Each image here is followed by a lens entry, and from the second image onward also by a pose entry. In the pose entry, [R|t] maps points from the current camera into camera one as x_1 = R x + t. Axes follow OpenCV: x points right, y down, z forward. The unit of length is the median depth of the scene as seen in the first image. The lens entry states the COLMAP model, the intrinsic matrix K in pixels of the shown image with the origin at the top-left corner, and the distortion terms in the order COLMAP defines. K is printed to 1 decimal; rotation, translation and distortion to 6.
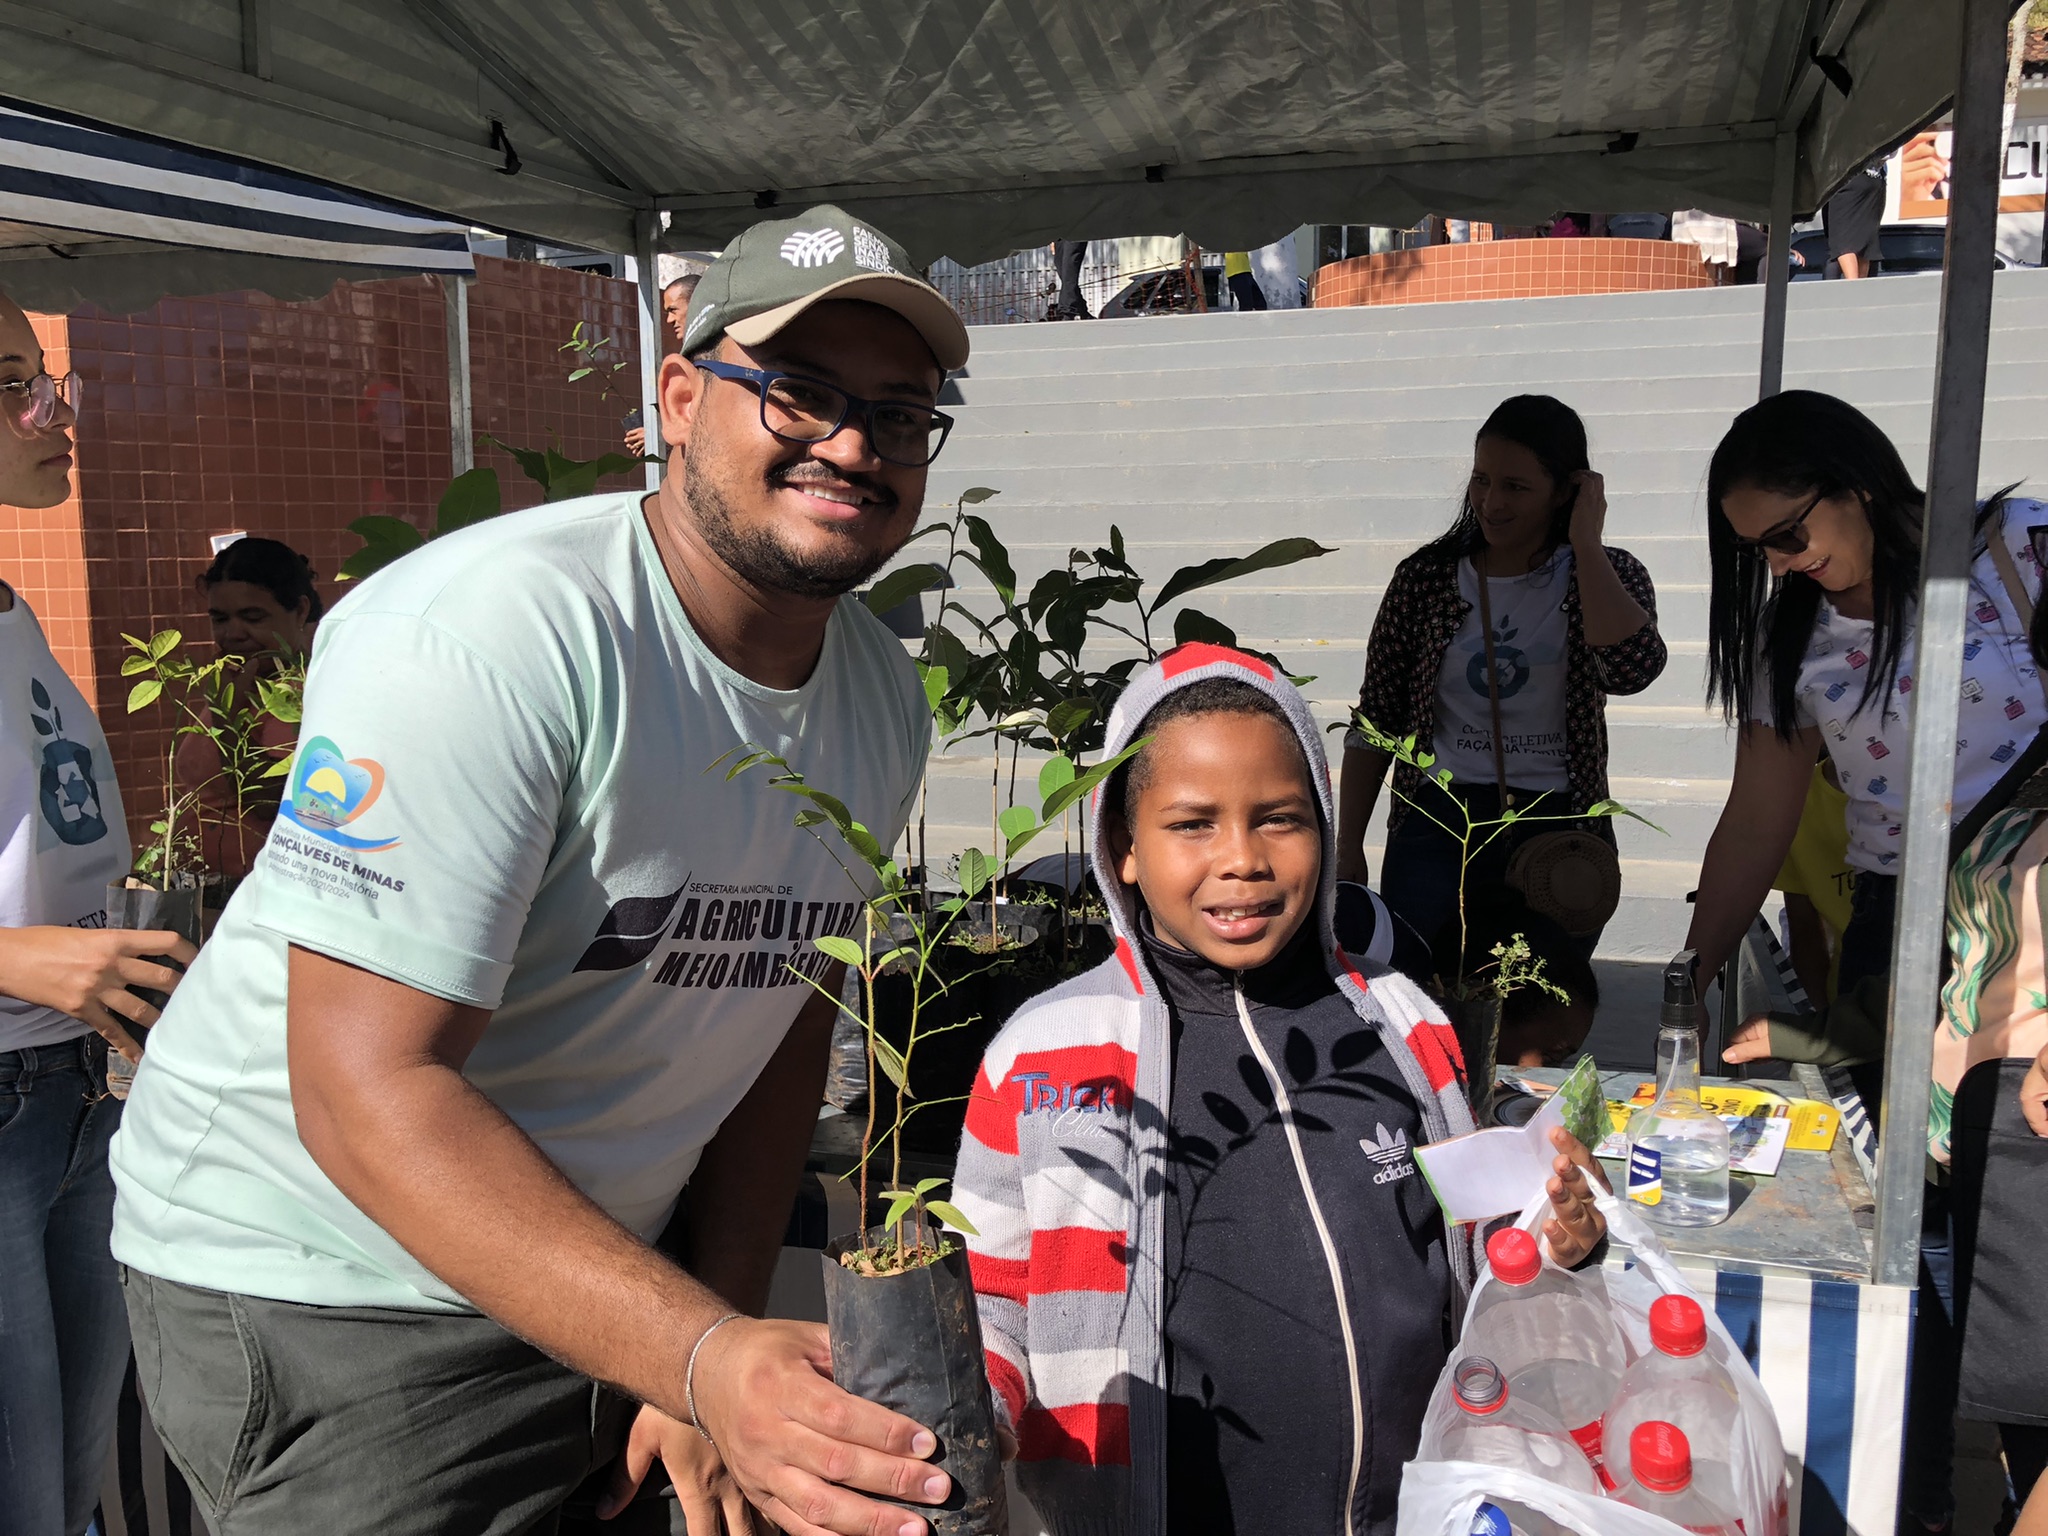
lens RADIAL K [[1676.5, 0, 996.4], [0, 1676.5, 757.5], [0, 0, 1]] dist [0.013506, -0.005566]
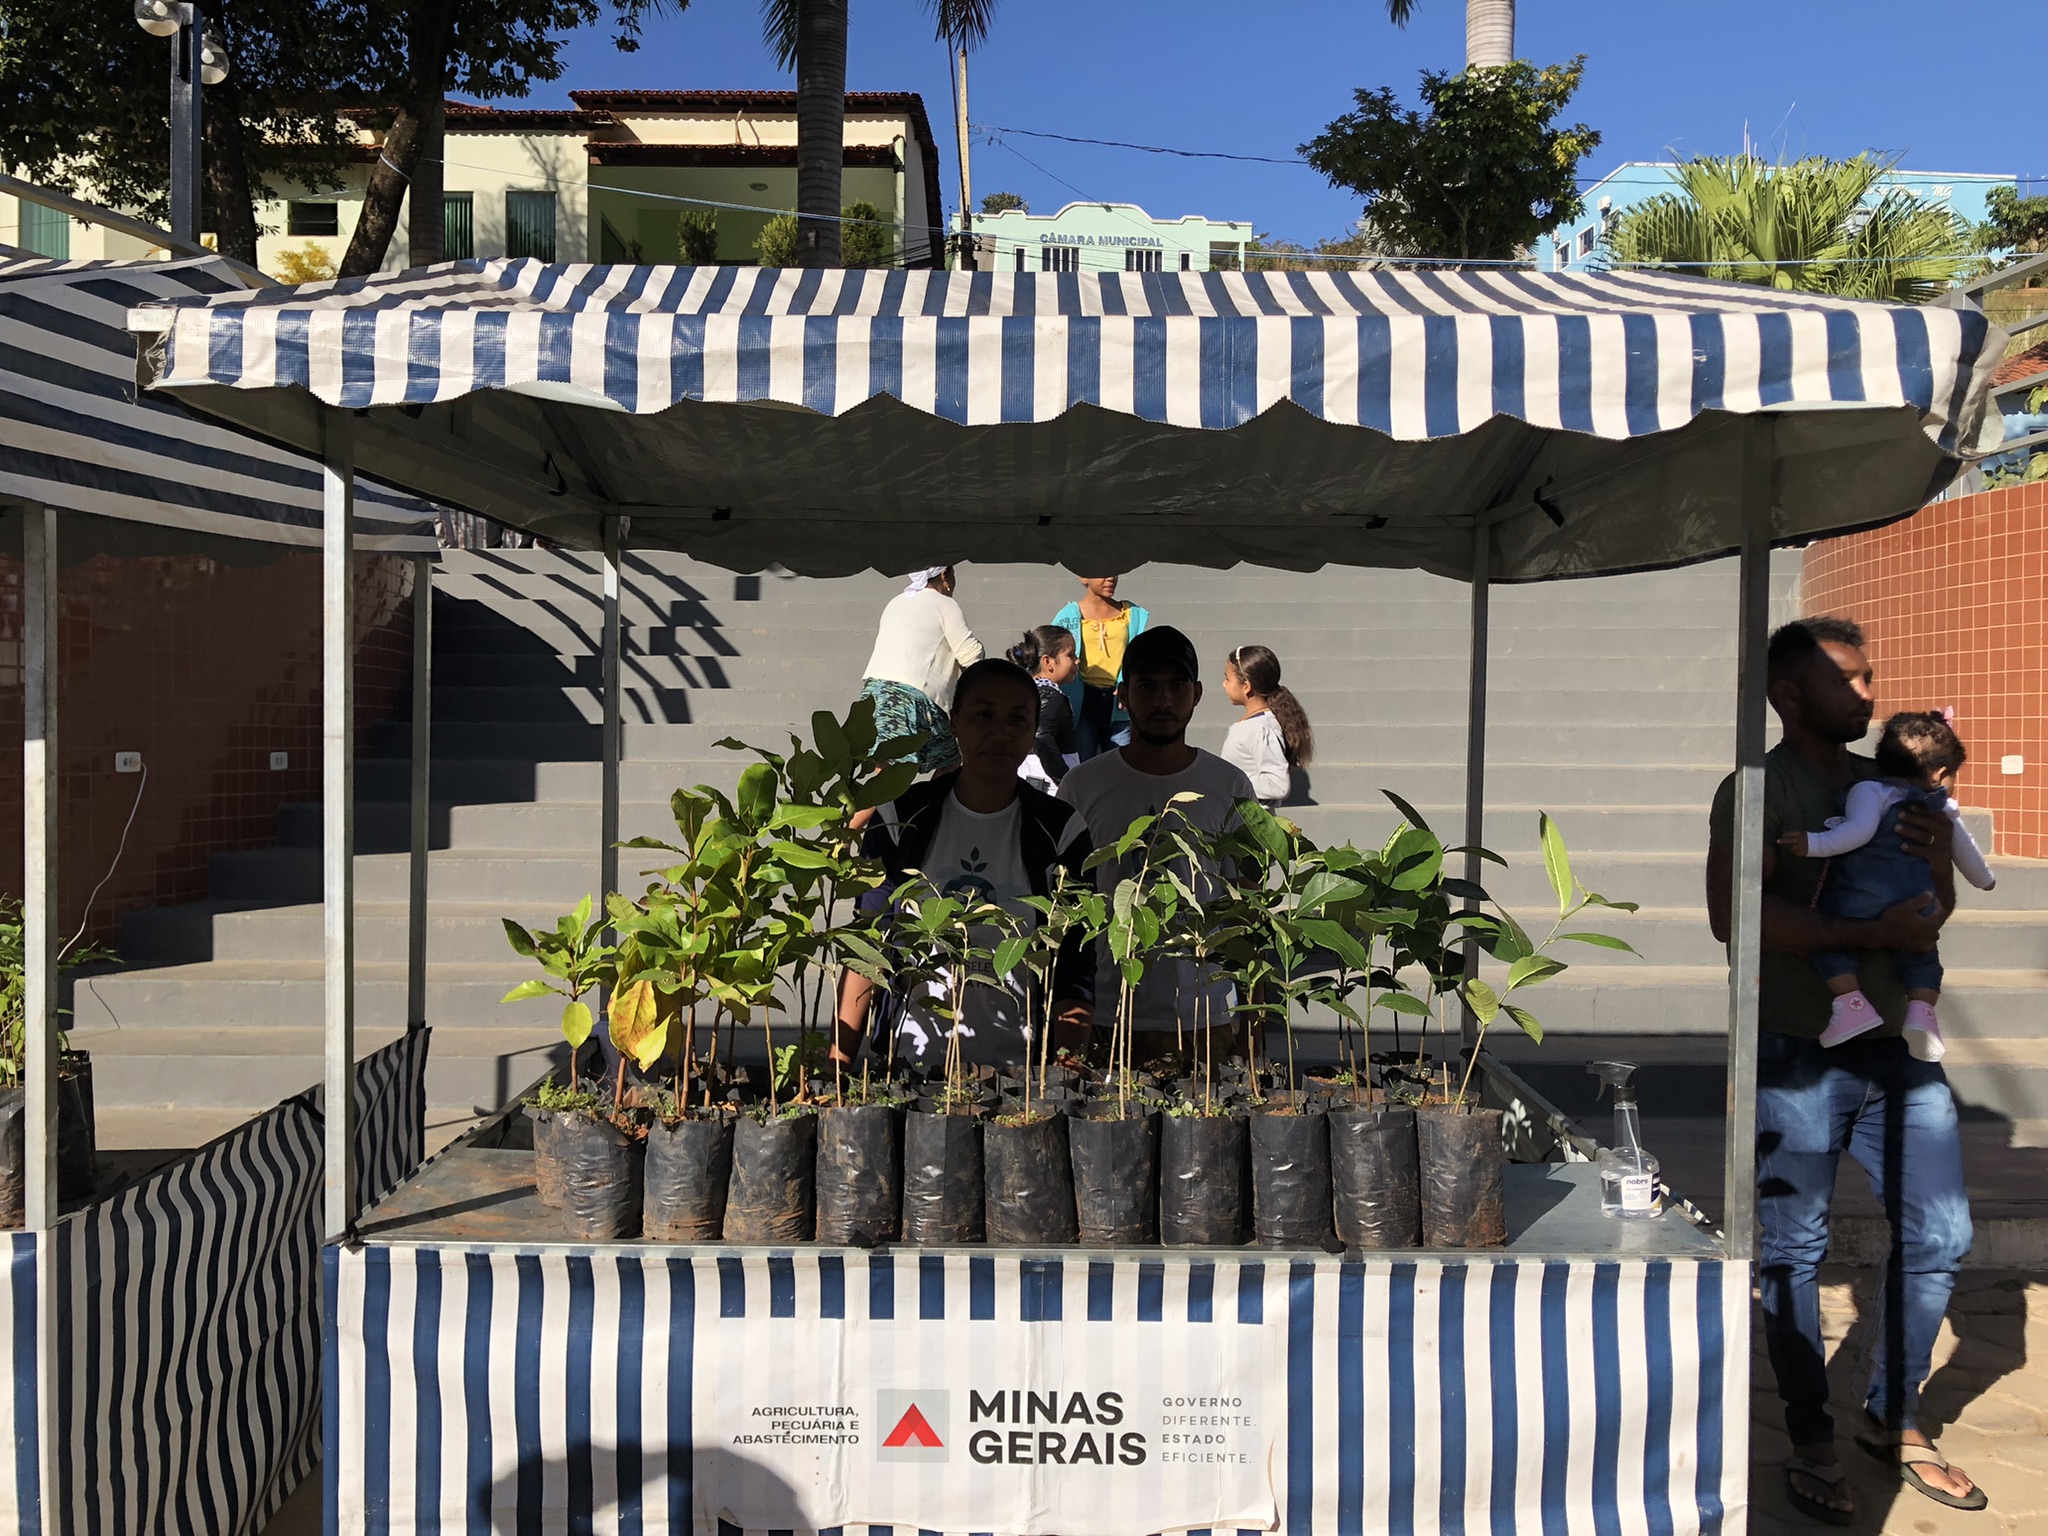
lens RADIAL K [[1676.5, 0, 1025.4], [0, 1676.5, 750.9], [0, 0, 1]] dist [0.013506, -0.005566]
pose [[0.950773, 0.009831, 0.309731, -0.365194], [0.028584, 0.992453, -0.119244, -0.010537], [-0.308566, 0.122227, 0.943317, -0.242326]]
